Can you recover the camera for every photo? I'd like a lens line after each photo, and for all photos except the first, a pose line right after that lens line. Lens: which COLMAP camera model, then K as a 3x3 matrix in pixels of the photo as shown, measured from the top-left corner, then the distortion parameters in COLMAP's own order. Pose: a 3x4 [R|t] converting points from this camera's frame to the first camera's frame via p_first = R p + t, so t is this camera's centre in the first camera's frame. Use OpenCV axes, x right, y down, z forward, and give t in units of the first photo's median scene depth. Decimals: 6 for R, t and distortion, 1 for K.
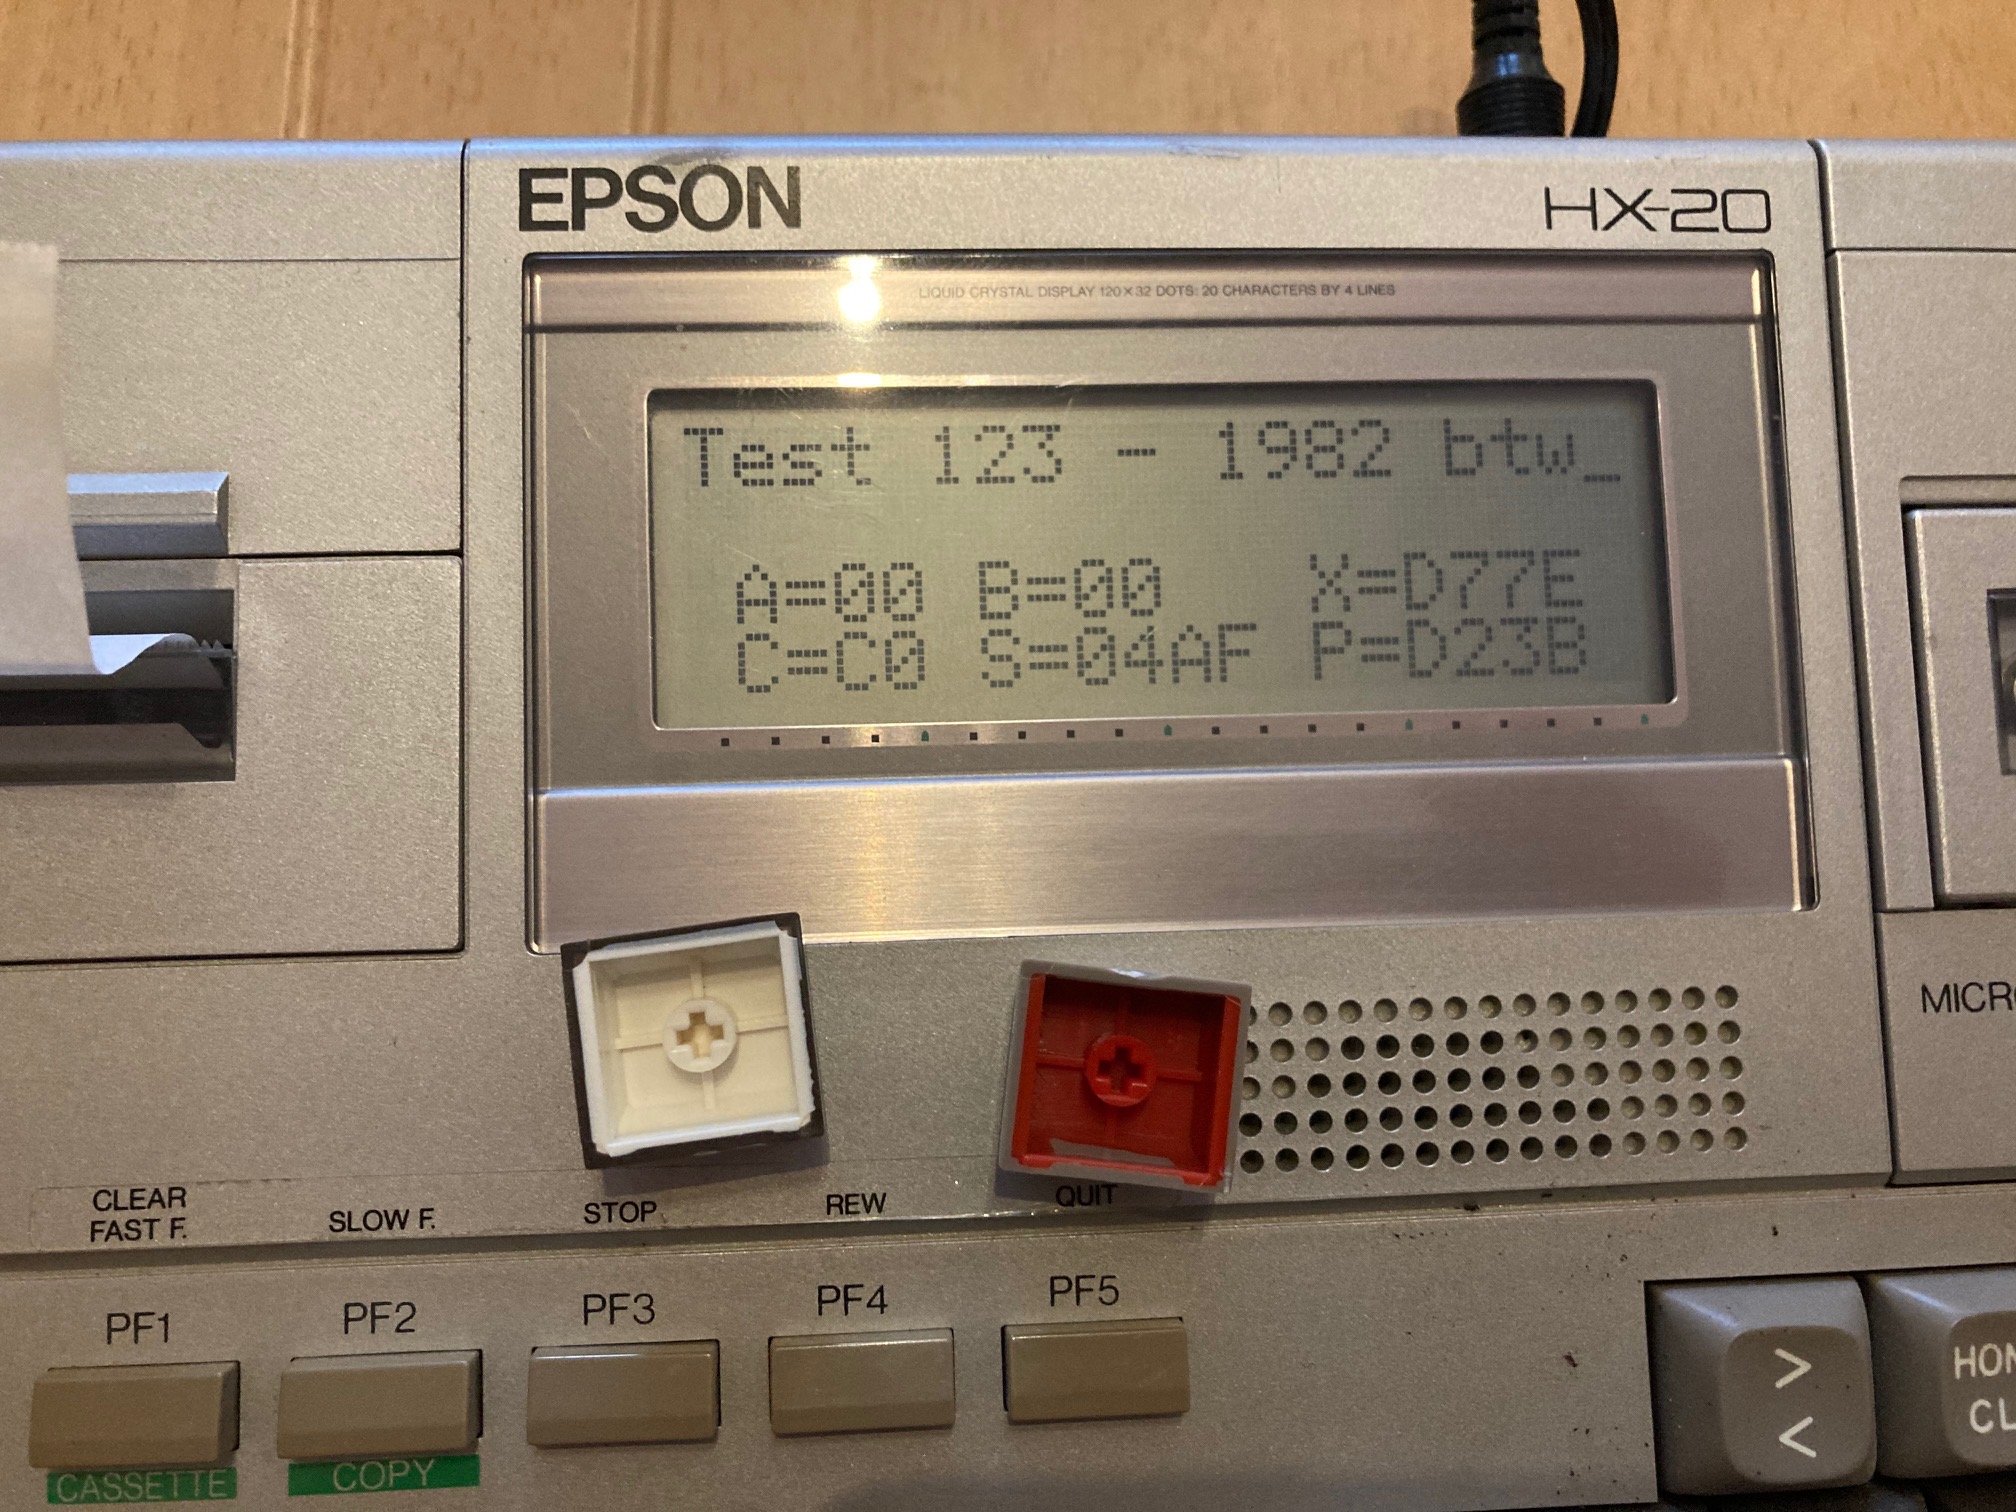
lens RADIAL K [[1812.2, 0, 1044.6], [0, 1812.2, 768.0], [0, 0, 1]] dist [0.103429, -0.263533]
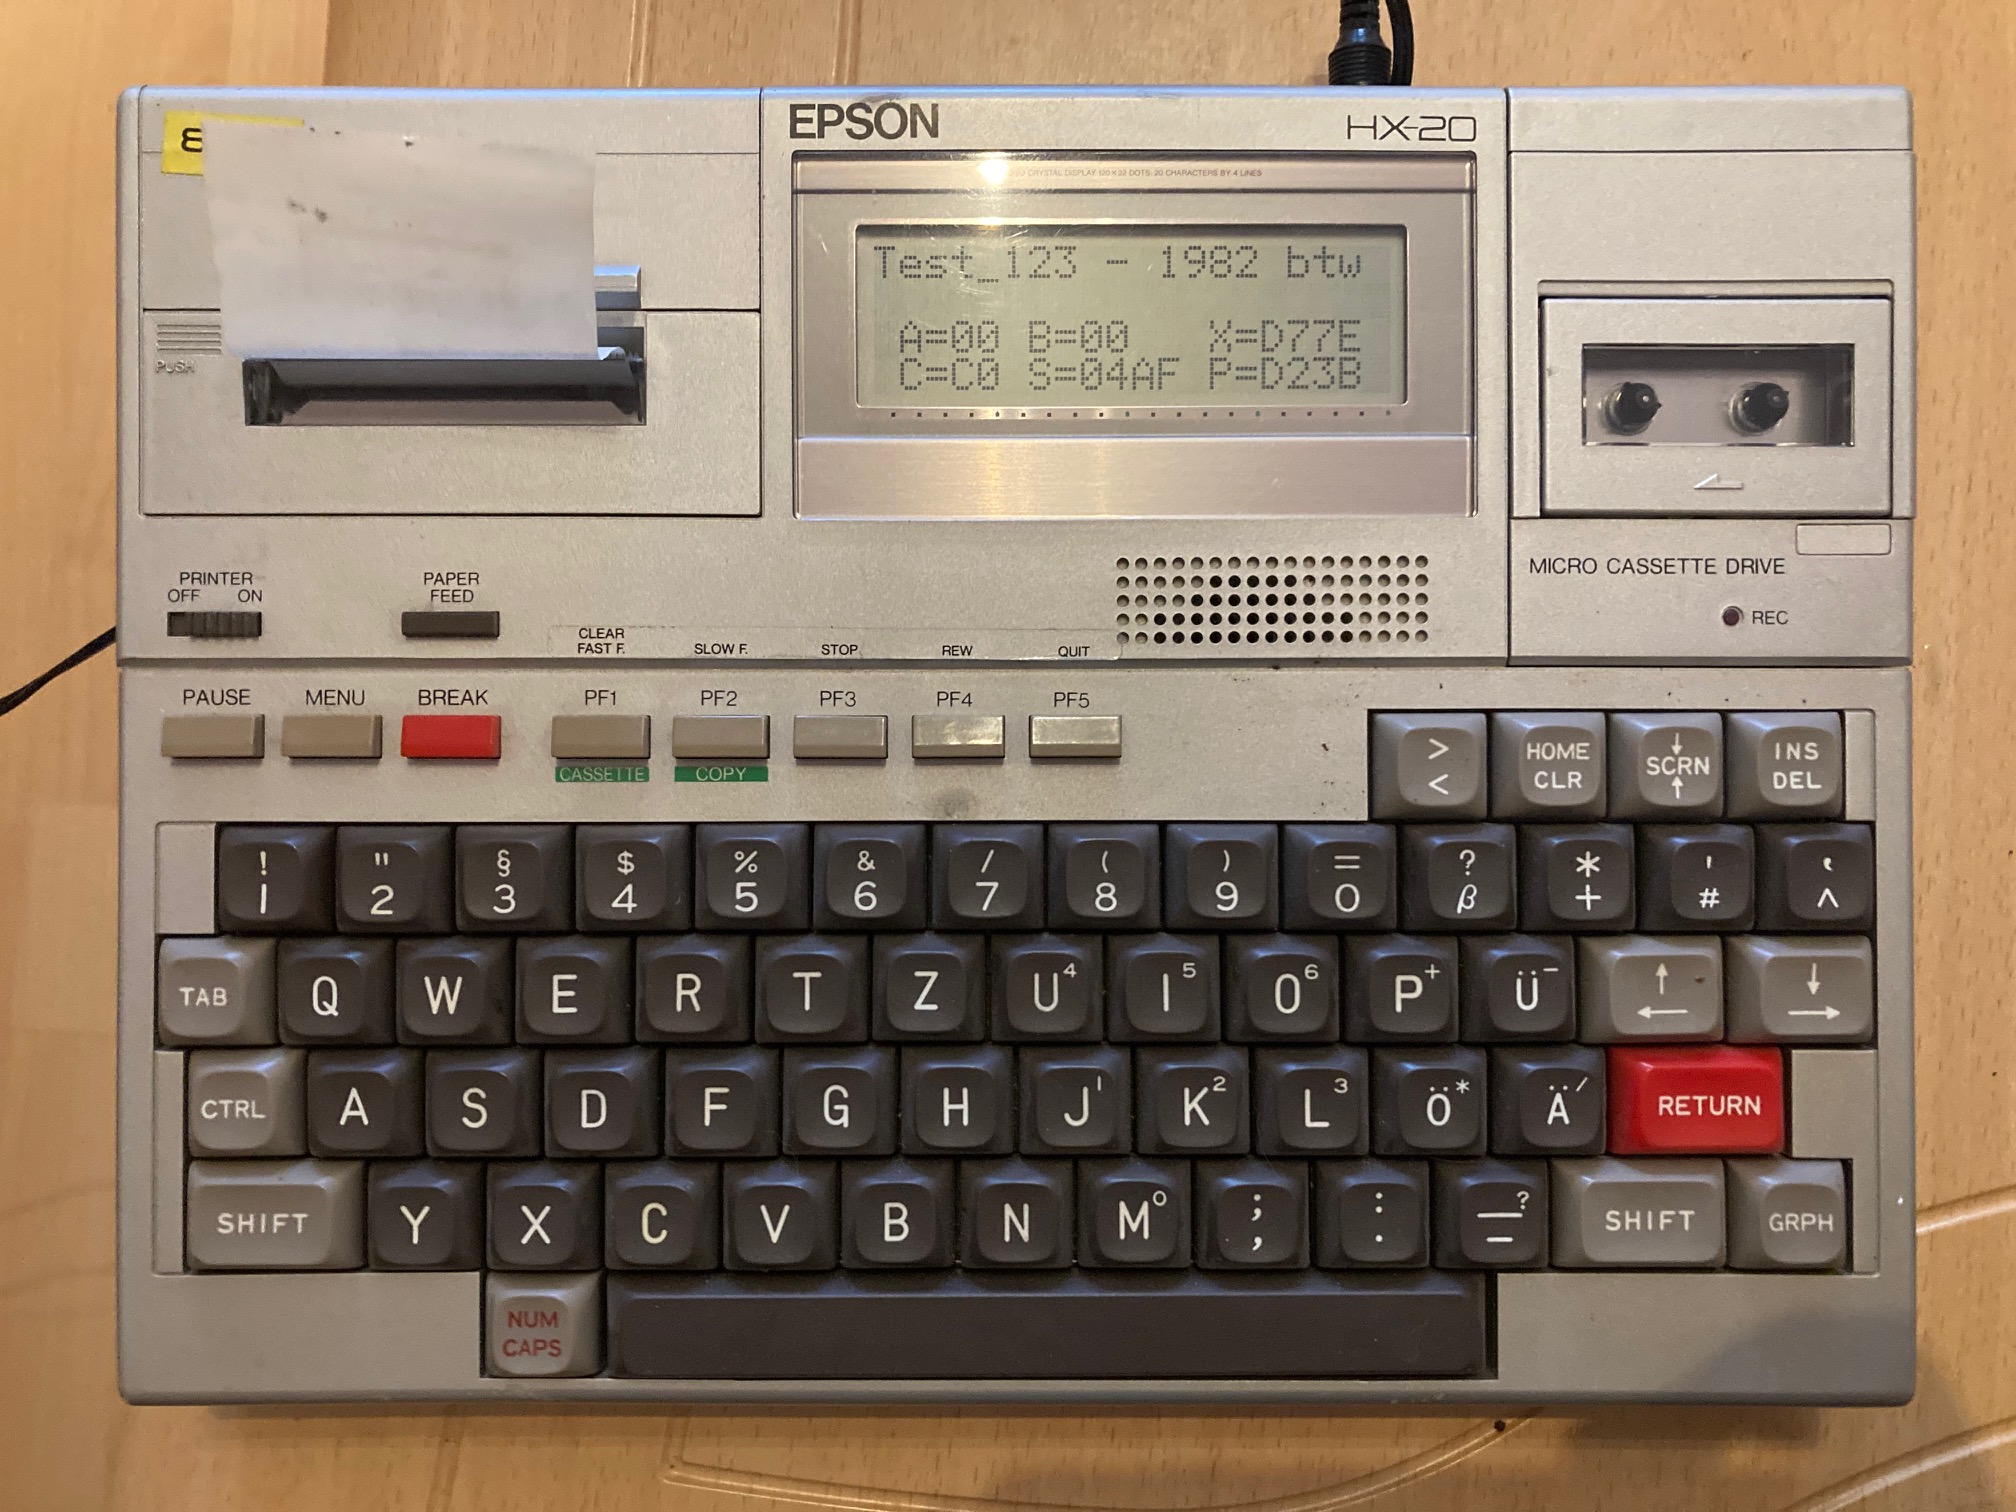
lens RADIAL K [[1812.2, 0, 1044.6], [0, 1812.2, 768.0], [0, 0, 1]] dist [0.103429, -0.263533]
pose [[0.997177, 0.029147, -0.069196, 0.122844], [-0.024169, 0.997132, 0.071724, 0.210173], [0.071088, -0.069850, 0.995021, -0.894927]]
